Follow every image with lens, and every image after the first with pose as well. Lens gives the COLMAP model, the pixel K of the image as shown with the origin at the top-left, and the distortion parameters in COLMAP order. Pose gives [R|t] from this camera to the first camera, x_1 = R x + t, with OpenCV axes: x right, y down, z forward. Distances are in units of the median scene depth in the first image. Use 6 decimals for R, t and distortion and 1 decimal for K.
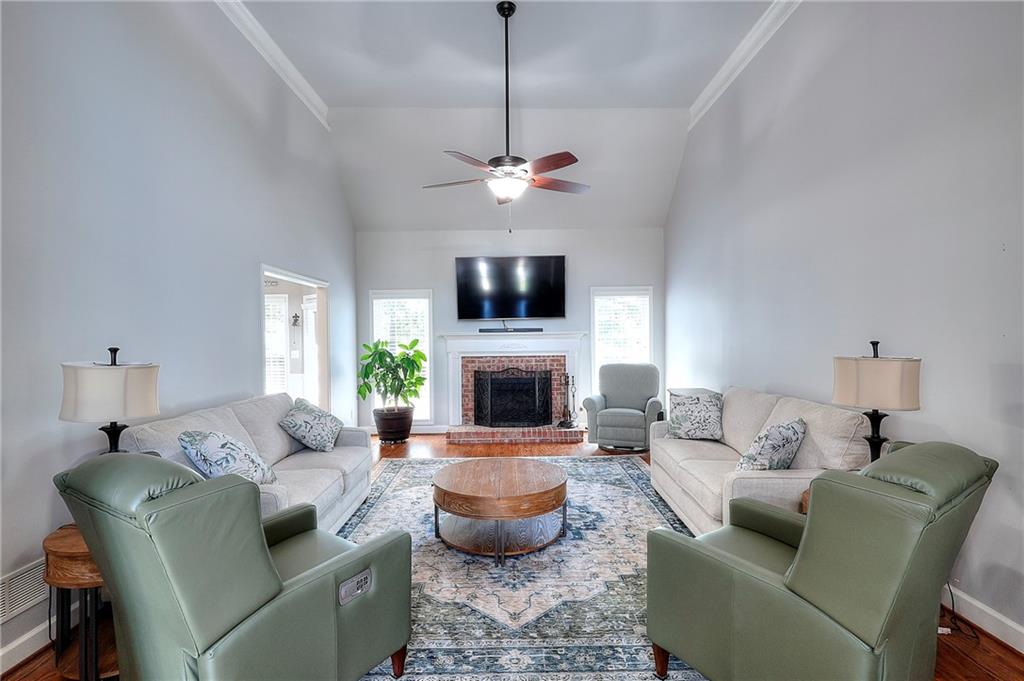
lens RADIAL K [[475.1, 0, 510.6], [0, 475.1, 330.7], [0, 0, 1]] dist [-0.015524, 0.006730]
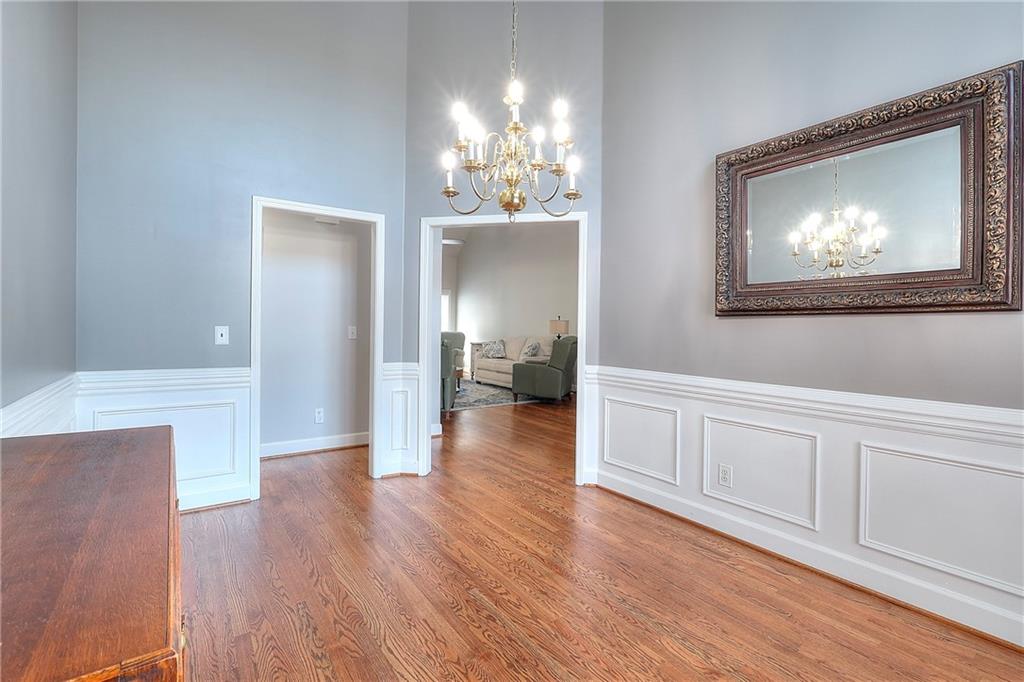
lens RADIAL K [[475.1, 0, 510.6], [0, 475.1, 331.2], [0, 0, 1]] dist [-0.015524, 0.006730]
pose [[0.803748, 0.015249, 0.594774, -0.673613], [-0.023664, 0.999700, 0.006349, 0.046832], [-0.594499, -0.019178, 0.803868, -0.686646]]
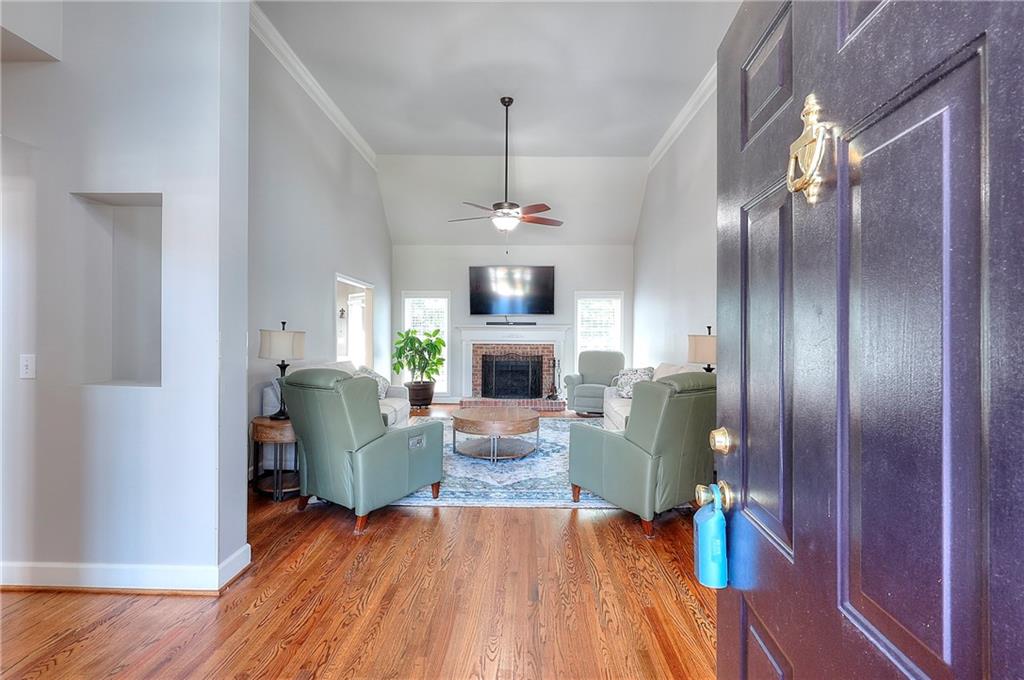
lens RADIAL K [[475.1, 0, 510.6], [0, 475.1, 330.2], [0, 0, 1]] dist [-0.015524, 0.006730]
pose [[0.999540, 0.017010, -0.025117, 0.032854], [-0.017091, 0.999849, -0.002989, 0.021549], [0.025062, 0.003417, 0.999680, -0.297801]]
